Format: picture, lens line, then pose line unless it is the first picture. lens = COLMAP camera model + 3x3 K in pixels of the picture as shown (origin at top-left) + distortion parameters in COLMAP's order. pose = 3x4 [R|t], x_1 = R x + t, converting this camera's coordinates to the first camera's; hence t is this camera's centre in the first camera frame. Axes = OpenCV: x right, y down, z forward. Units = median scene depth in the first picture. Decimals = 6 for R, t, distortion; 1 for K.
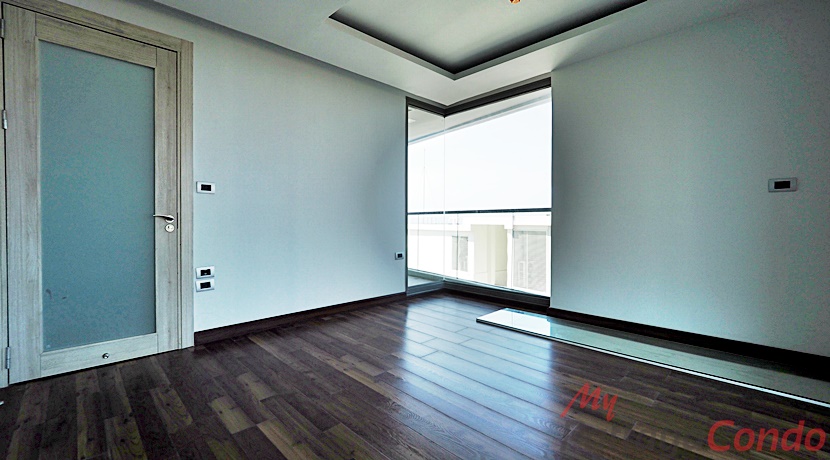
lens RADIAL K [[349.3, 0, 410.6], [0, 349.3, 225.7], [0, 0, 1]] dist [0.000768, -0.001568]
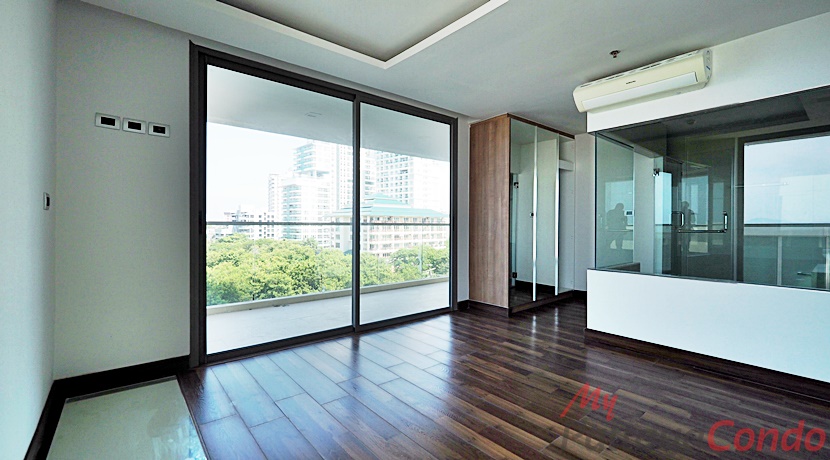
lens RADIAL K [[349.3, 0, 422.5], [0, 349.3, 224.1], [0, 0, 1]] dist [0.000768, -0.001568]
pose [[-0.998516, -0.002221, 0.054416, 0.256709], [-0.001539, 0.999920, 0.012565, -0.125851], [-0.054439, 0.012463, -0.998439, 2.659672]]
